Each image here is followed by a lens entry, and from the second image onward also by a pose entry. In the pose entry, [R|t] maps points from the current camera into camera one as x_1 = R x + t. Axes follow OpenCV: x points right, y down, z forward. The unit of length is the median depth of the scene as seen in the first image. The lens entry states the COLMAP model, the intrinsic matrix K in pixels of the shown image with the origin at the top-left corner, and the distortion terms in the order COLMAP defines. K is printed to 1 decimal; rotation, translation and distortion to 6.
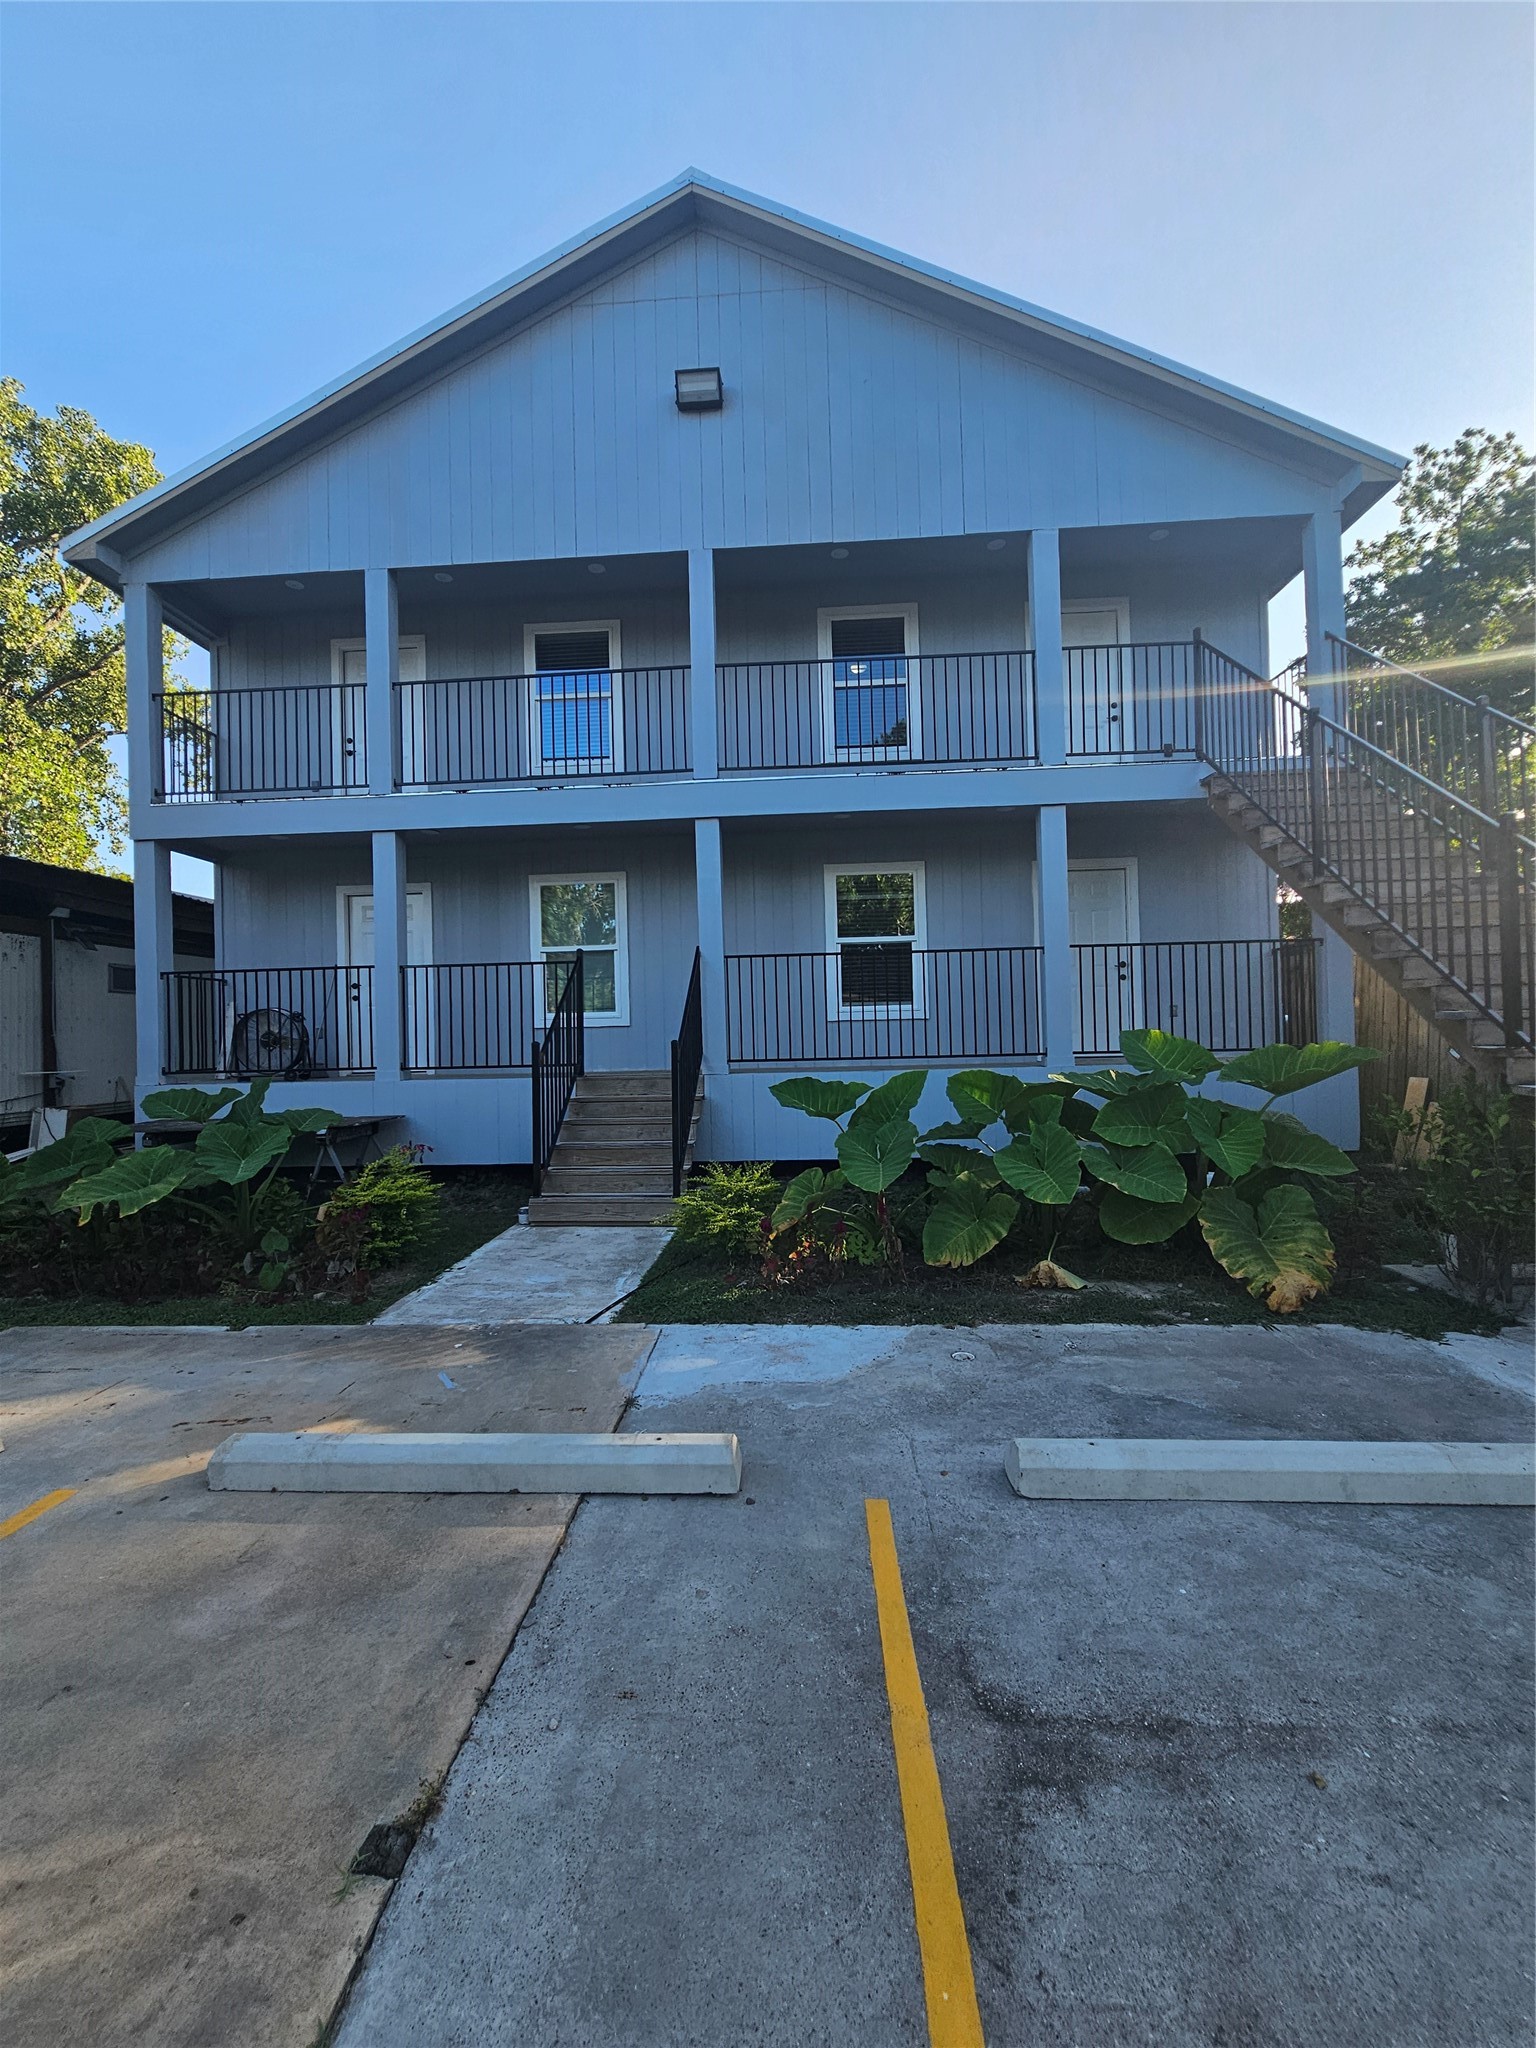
lens RADIAL K [[834.9, 0, 757.0], [0, 834.9, 1018.1], [0, 0, 1]] dist [-0.000783, 0.000108]
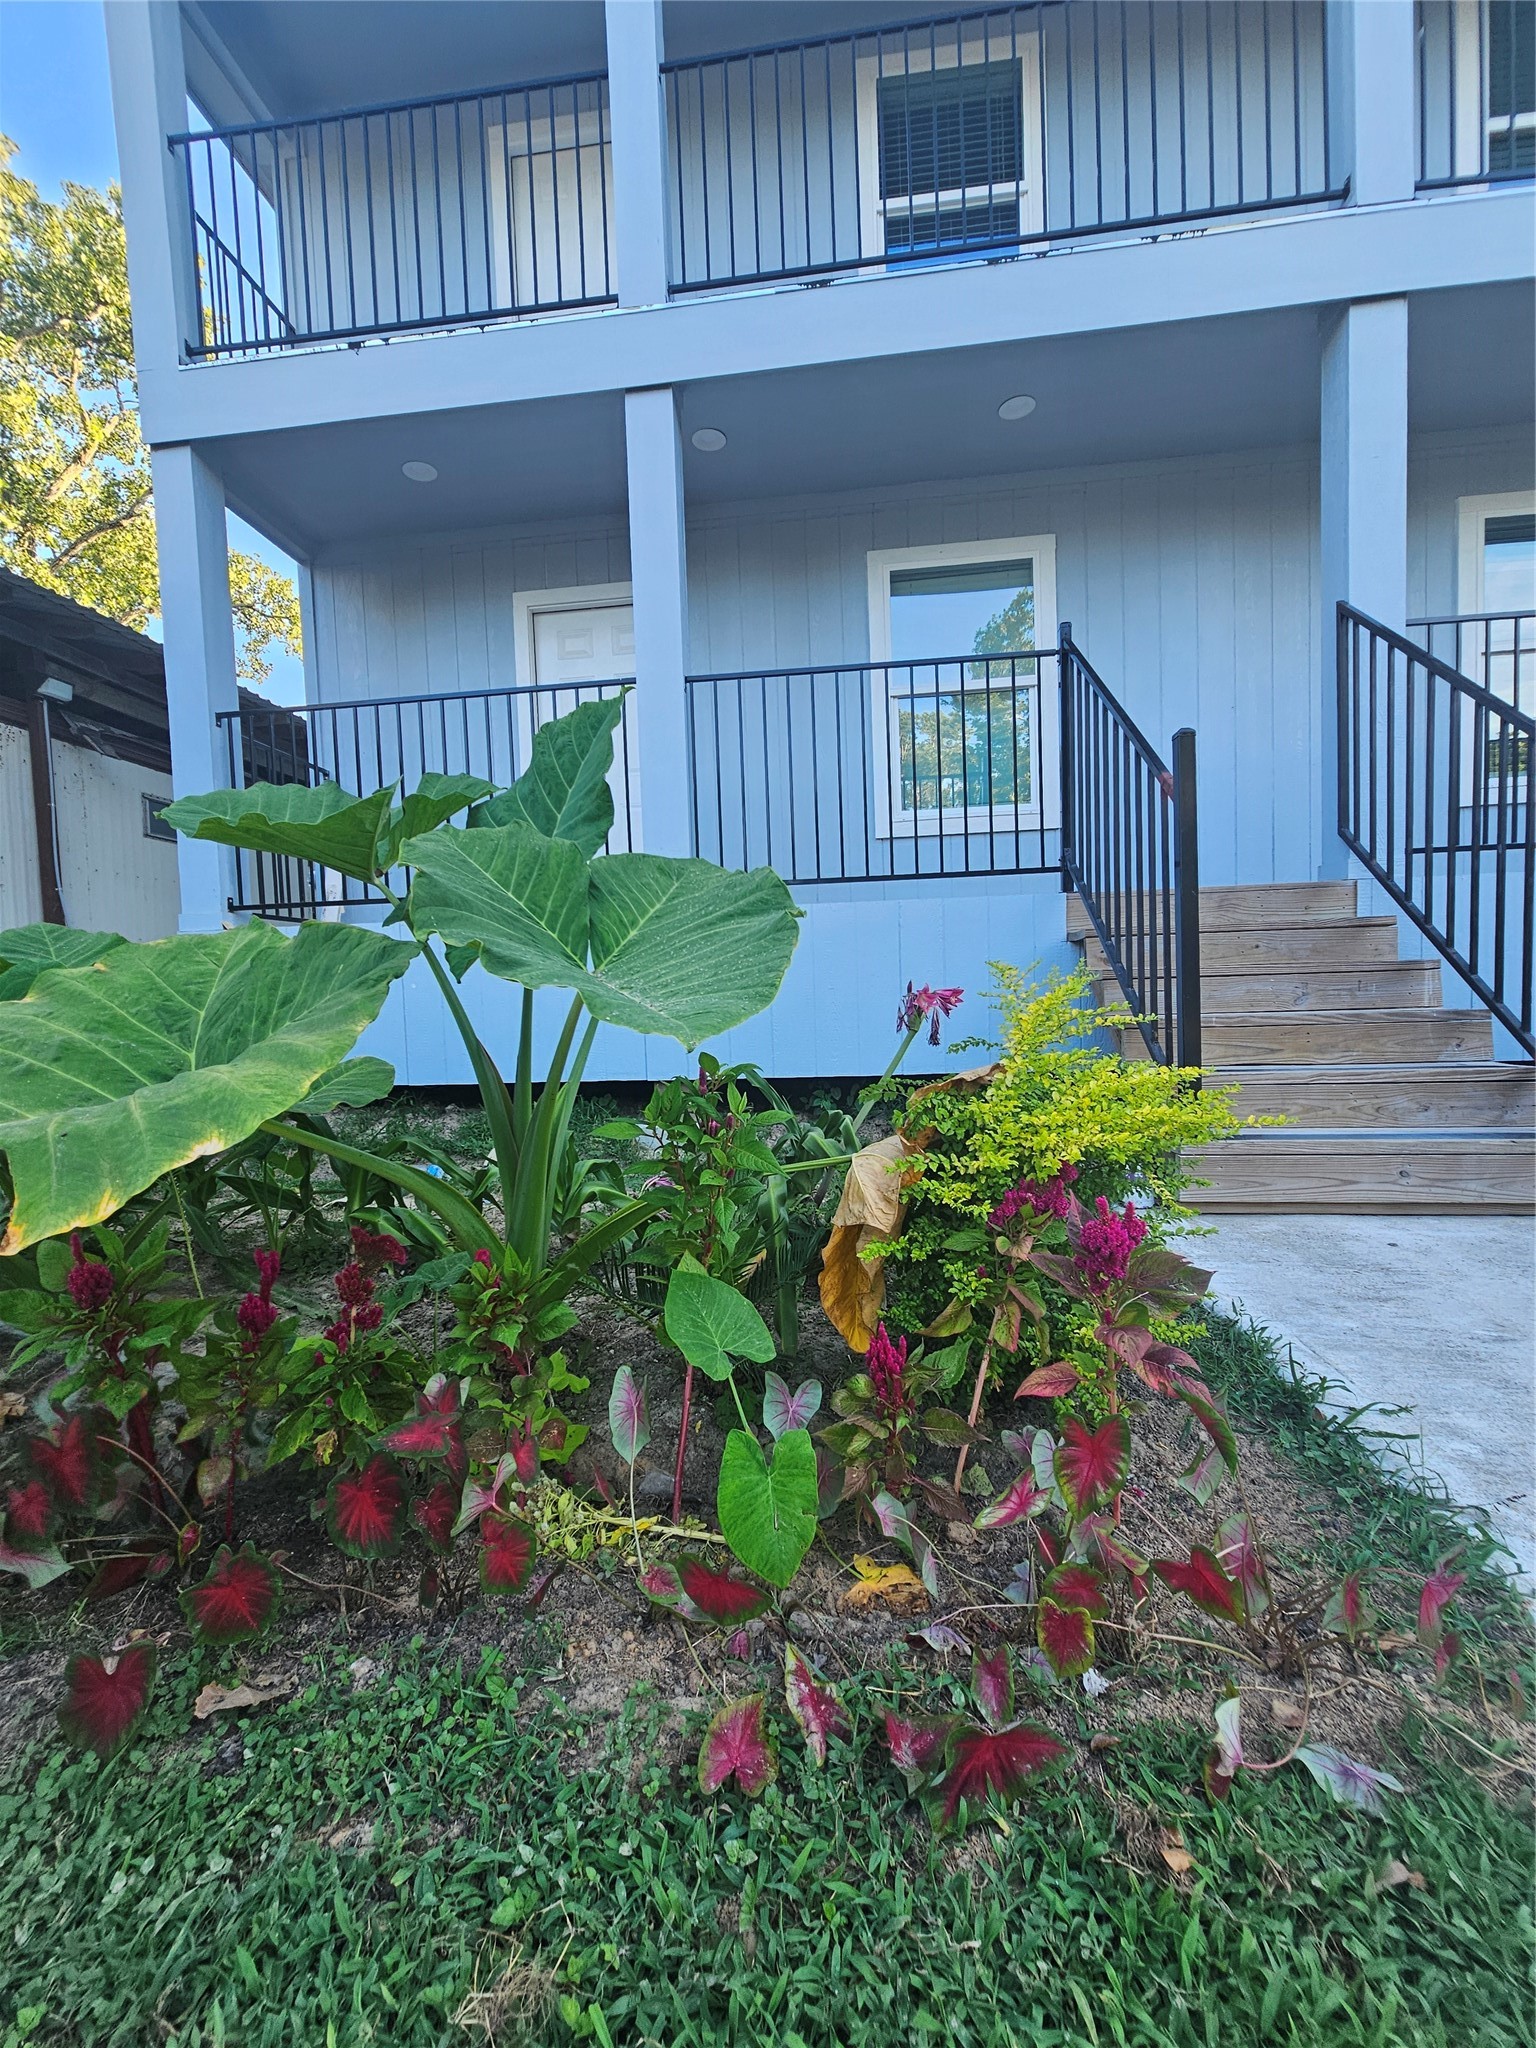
lens RADIAL K [[829.0, 0, 768.0], [0, 829.0, 1024.0], [0, 0, 1]] dist [-0.001123, -0.000219]
pose [[0.998999, -0.008568, -0.043906, -0.403958], [0.011434, 0.997792, 0.065427, 0.123170], [0.043249, -0.065863, 0.996891, 0.562692]]
